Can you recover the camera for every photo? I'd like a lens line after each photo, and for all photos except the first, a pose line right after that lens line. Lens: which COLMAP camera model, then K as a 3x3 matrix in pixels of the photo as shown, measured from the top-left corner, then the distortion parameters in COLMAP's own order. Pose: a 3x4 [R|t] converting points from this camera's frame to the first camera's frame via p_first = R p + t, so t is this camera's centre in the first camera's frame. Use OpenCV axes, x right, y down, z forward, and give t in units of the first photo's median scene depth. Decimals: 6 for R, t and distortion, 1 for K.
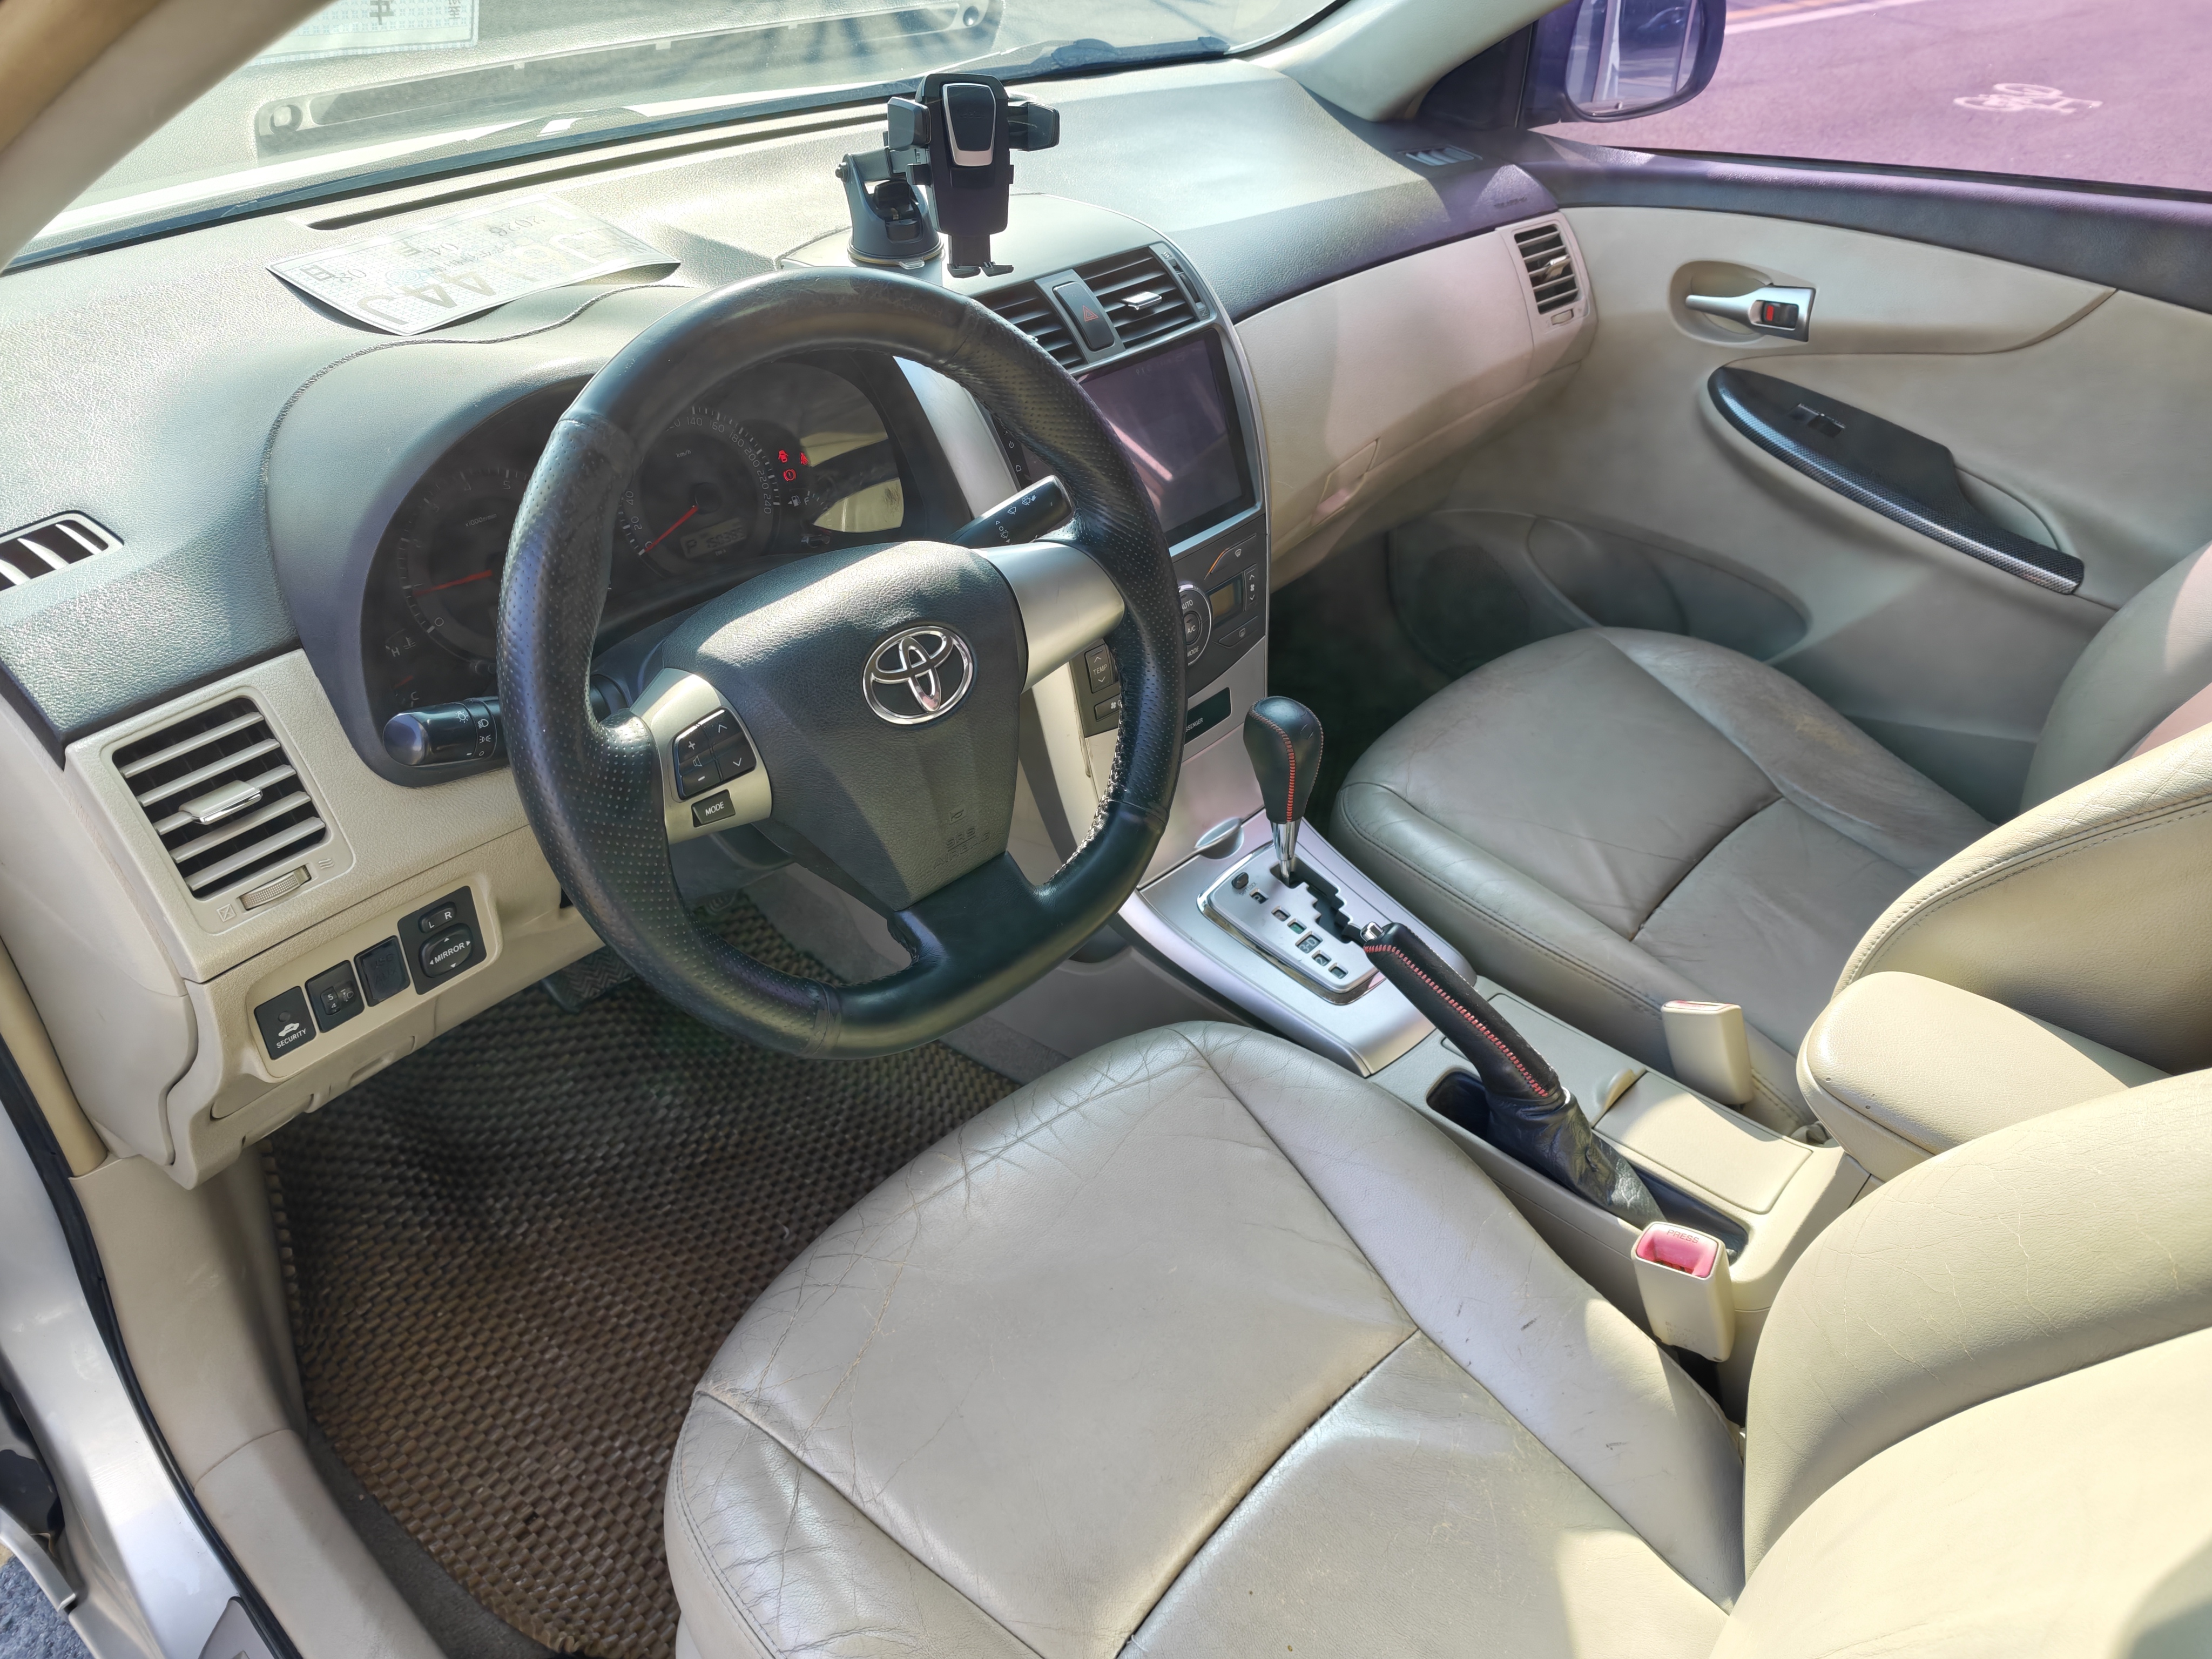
lens RADIAL K [[1488.6, 0, 1099.8], [0, 1488.6, 817.4], [0, 0, 1]] dist [0.005265, -0.035668]
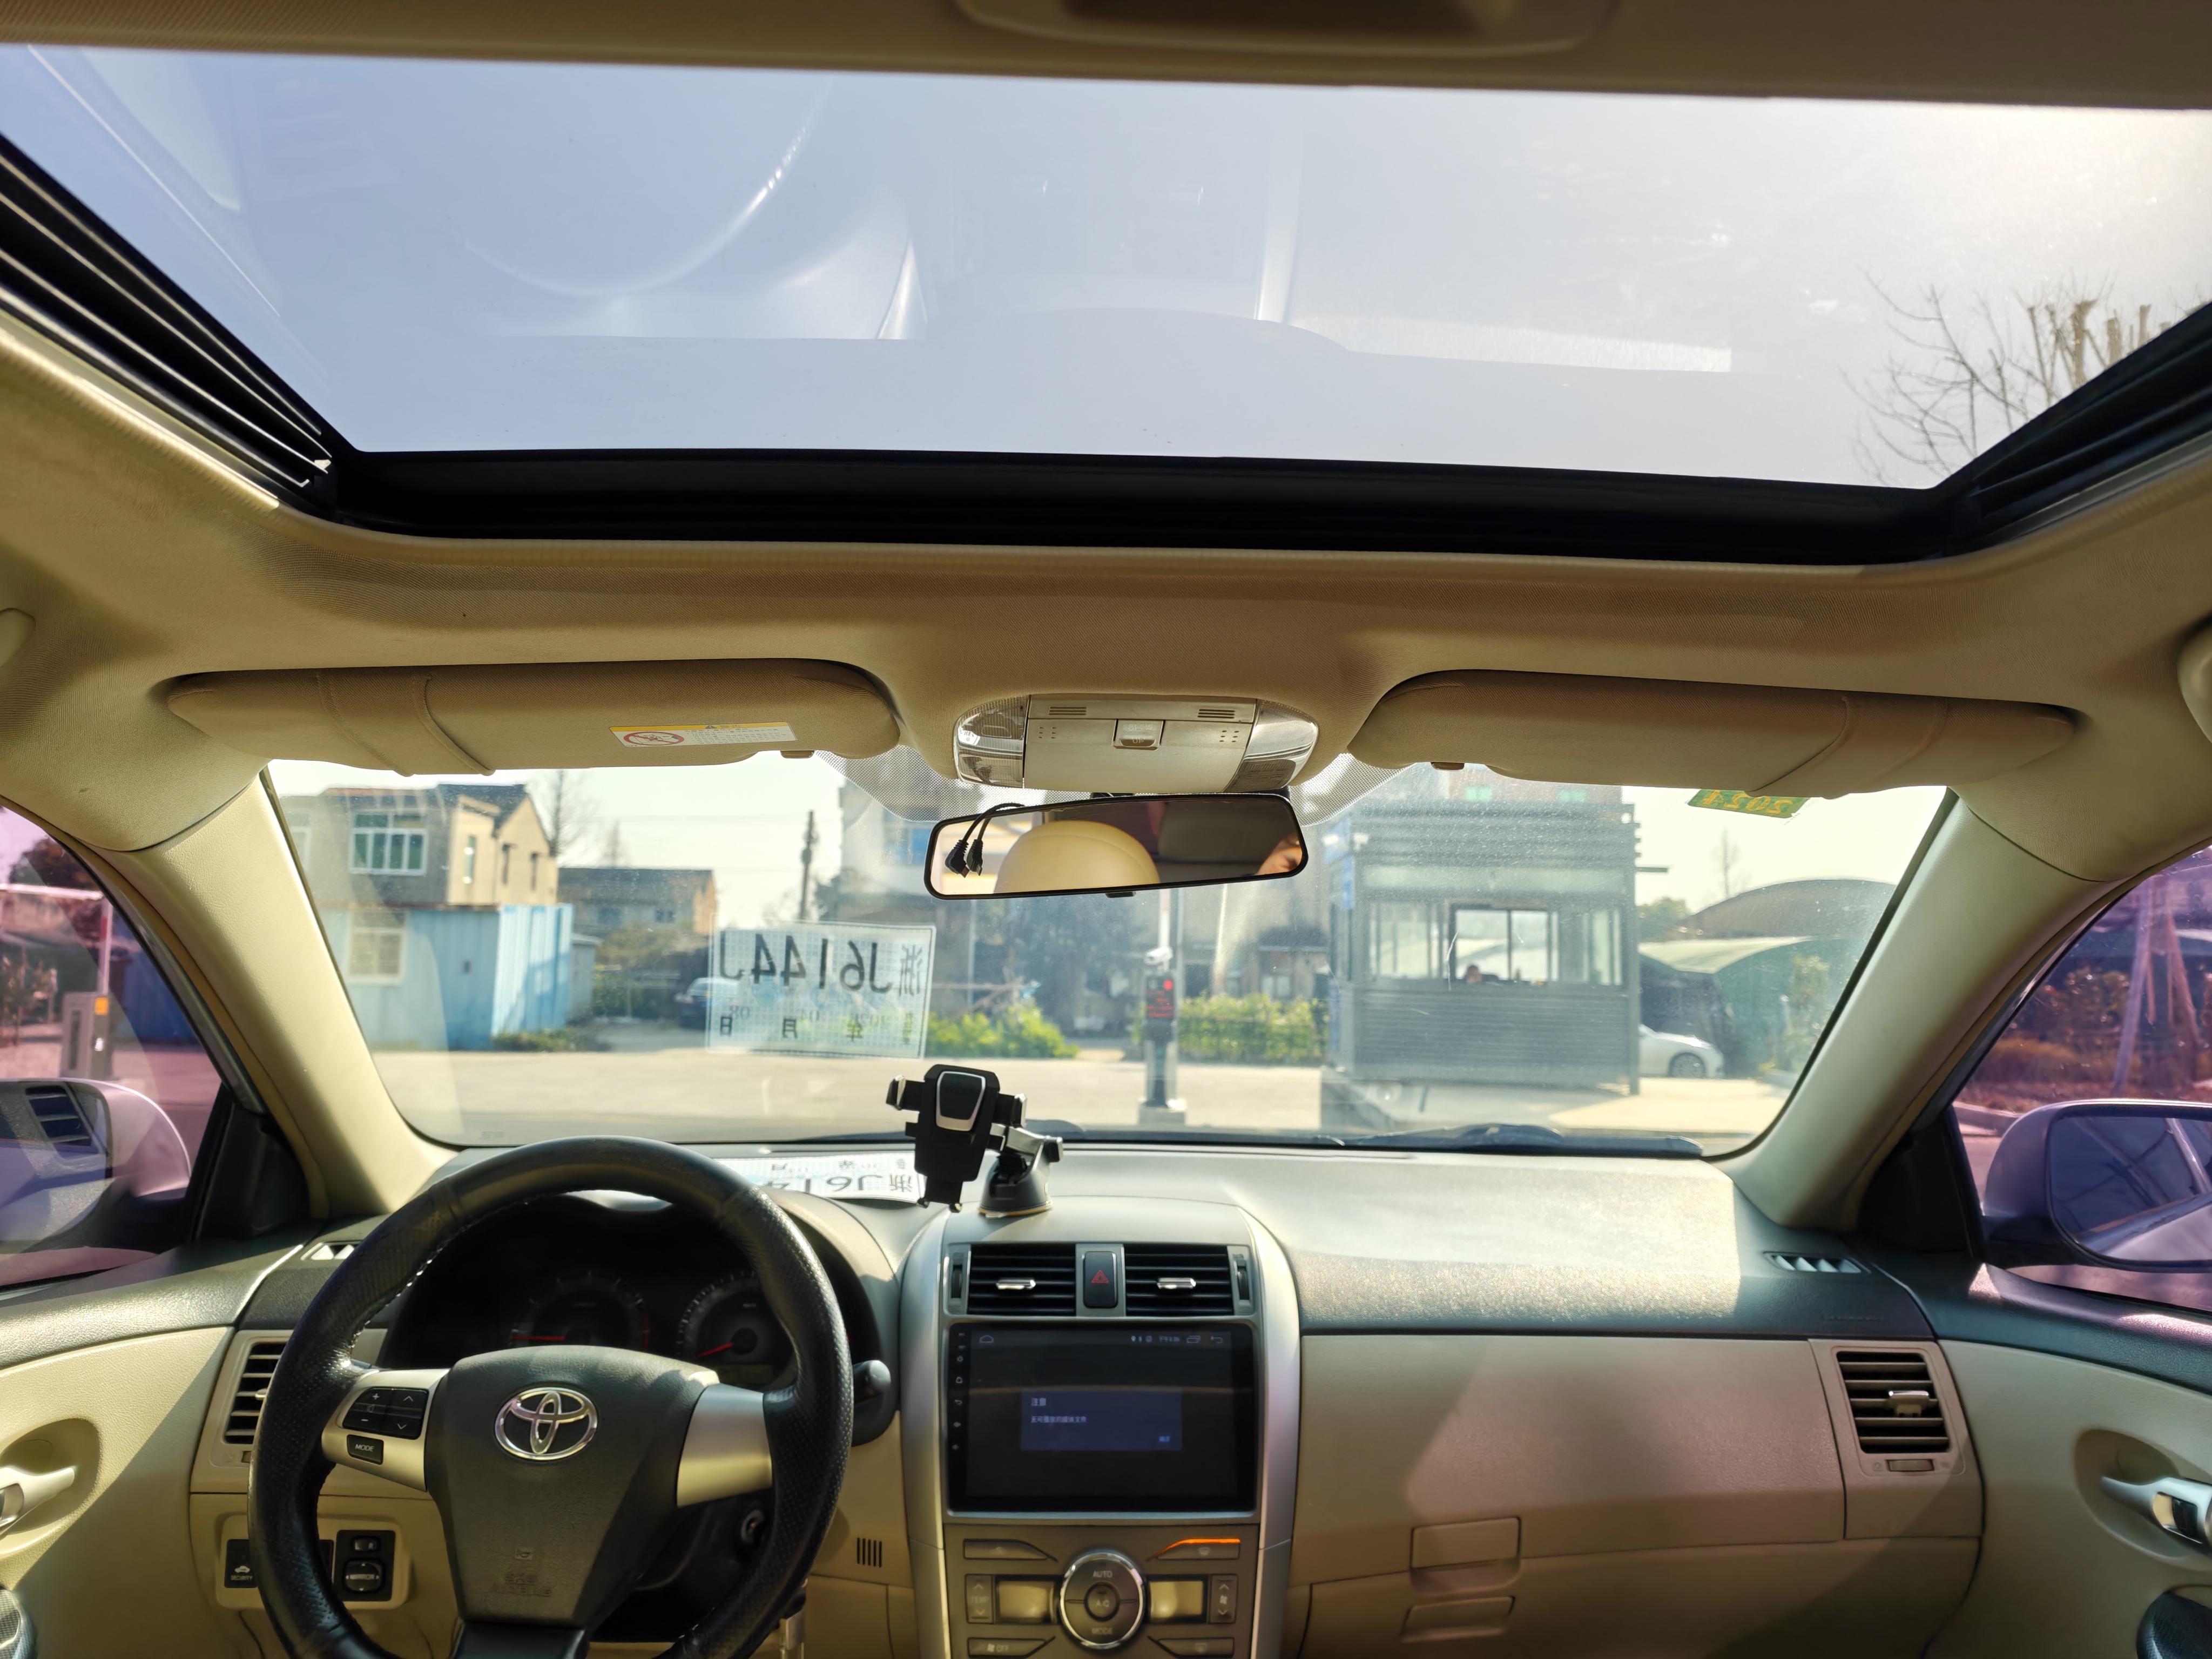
lens RADIAL K [[1514.8, 0, 1106.0], [0, 1514.8, 829.5], [0, 0, 1]] dist [0.024358, -0.045072]
pose [[0.708641, -0.056663, -0.703290, 0.784753], [-0.417628, 0.769721, -0.482821, -0.037484], [0.568695, 0.635861, 0.521792, 0.158249]]
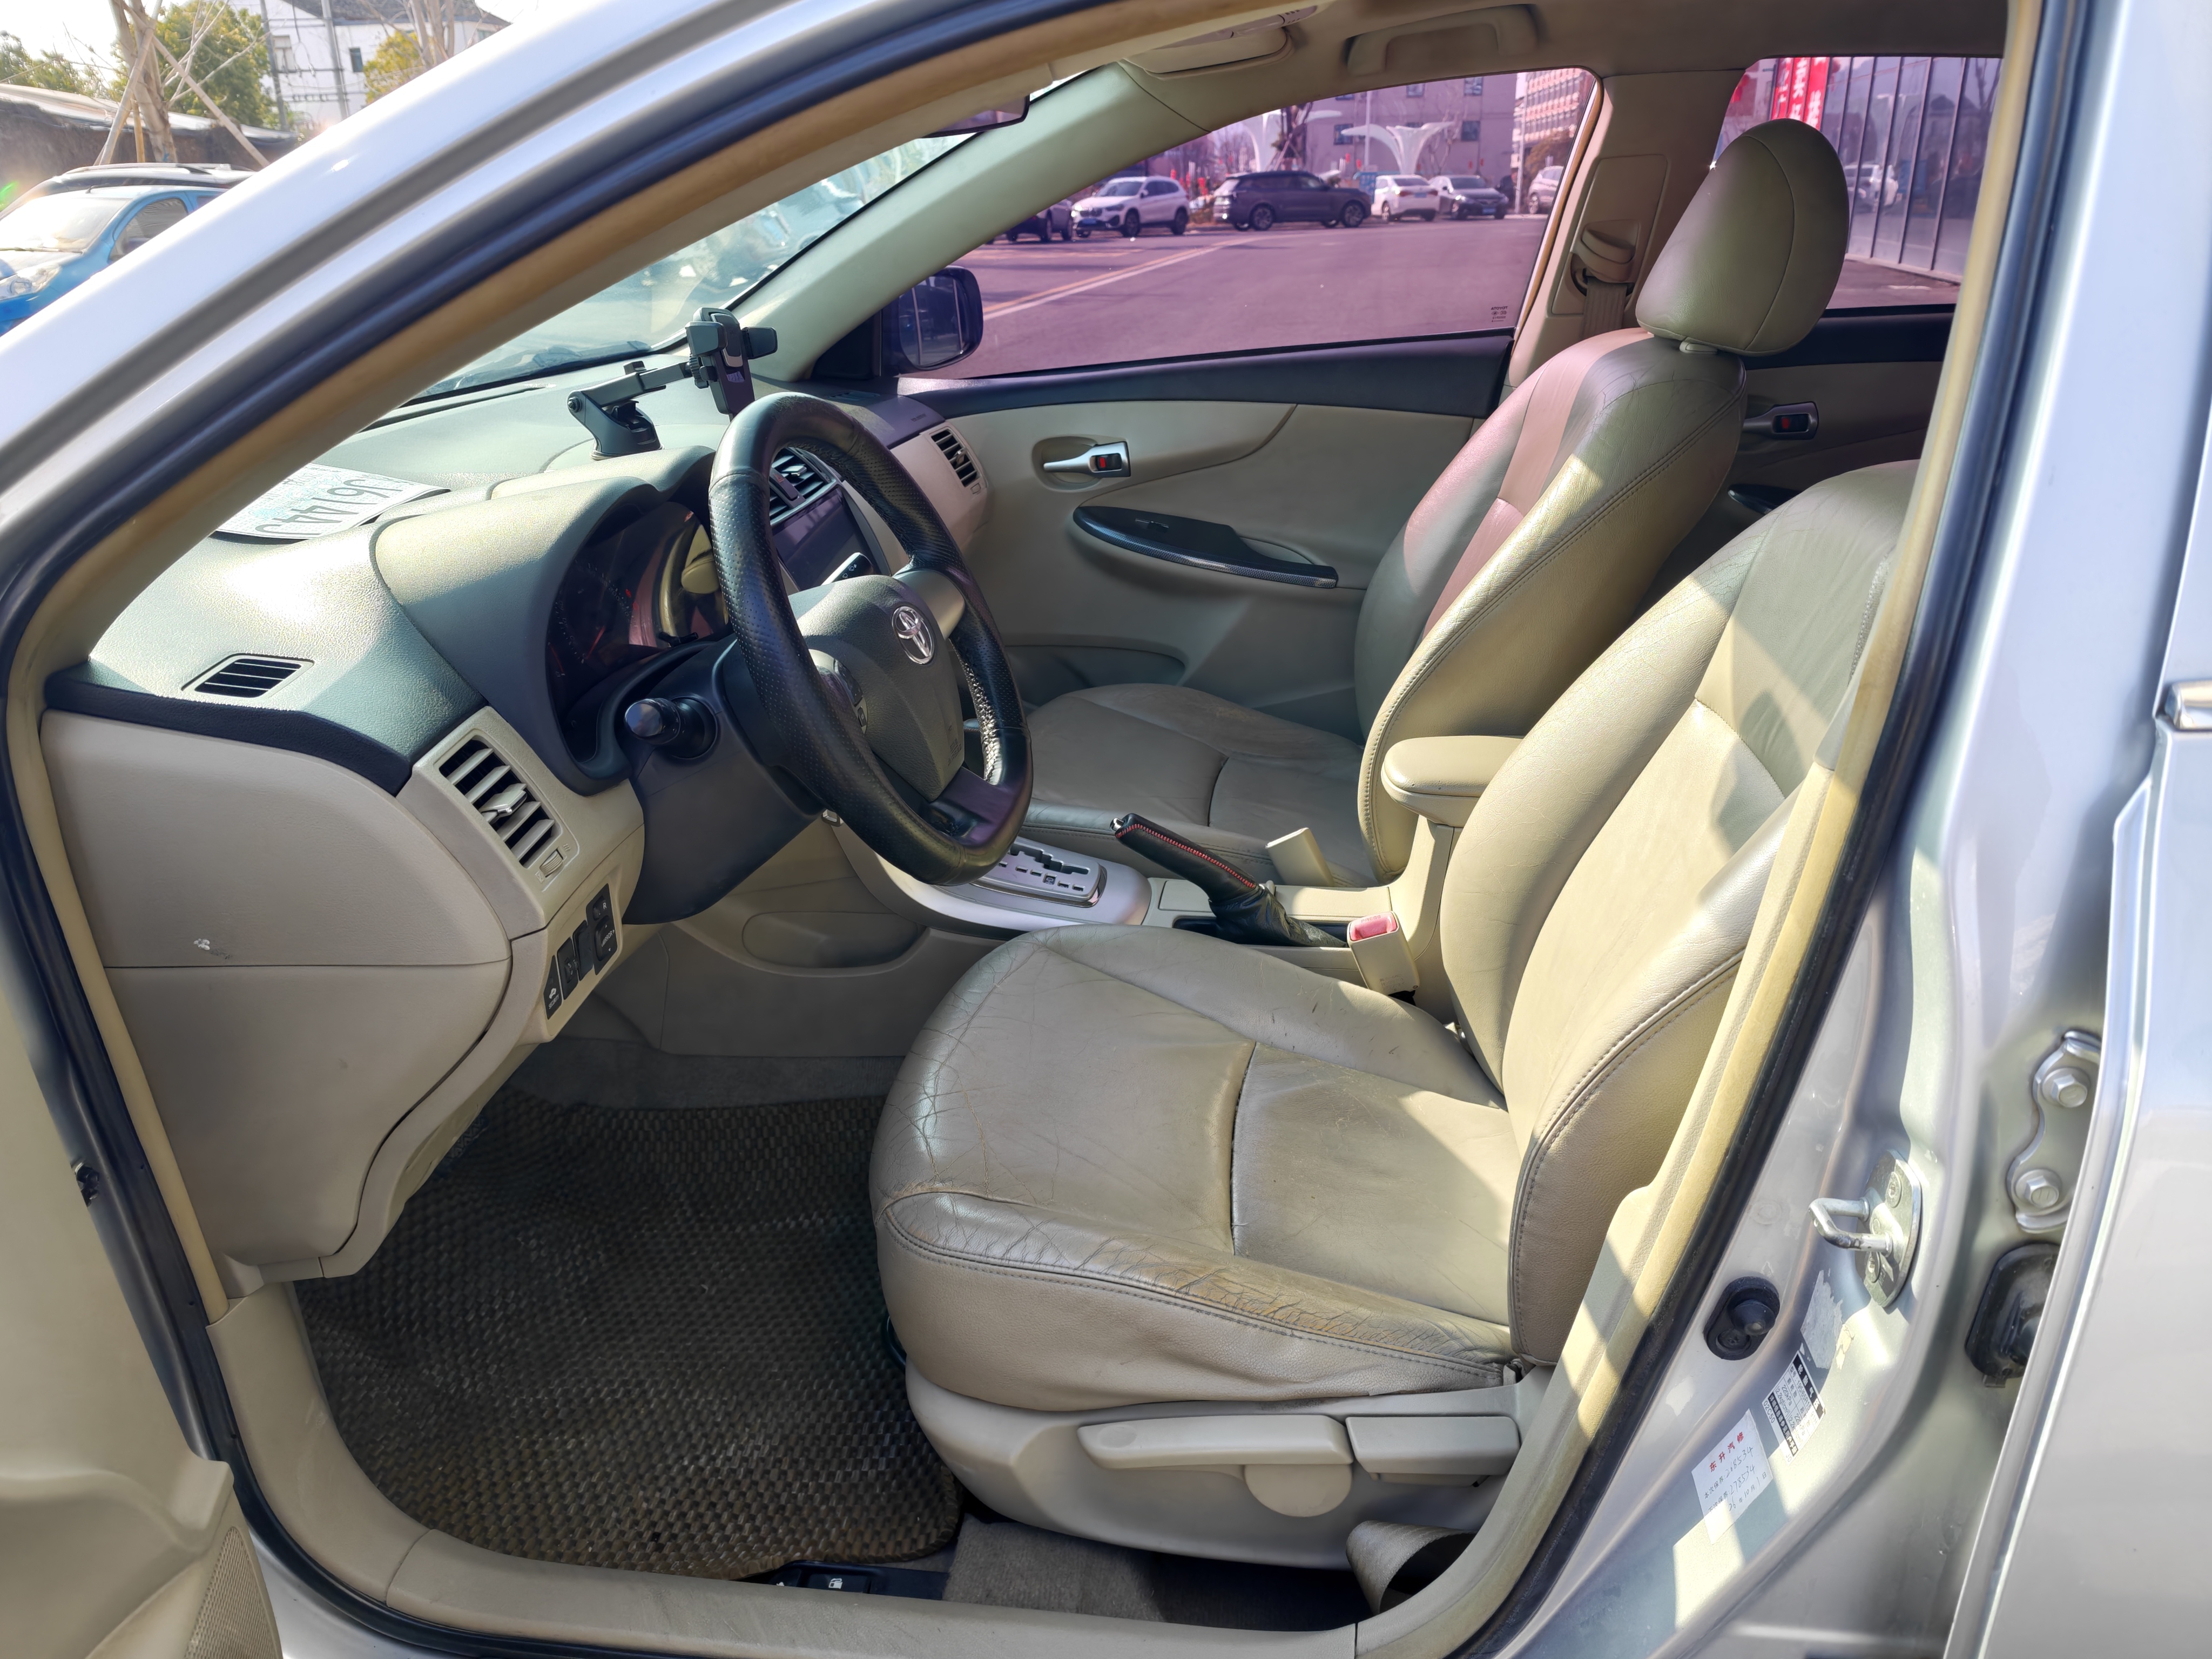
lens RADIAL K [[1514.8, 0, 1106.0], [0, 1514.8, 829.5], [0, 0, 1]] dist [0.024358, -0.045072]
pose [[0.817014, -0.252136, 0.518571, -0.546842], [0.359378, 0.925956, -0.115992, 0.228896], [-0.450928, 0.281130, 0.847130, -0.238284]]
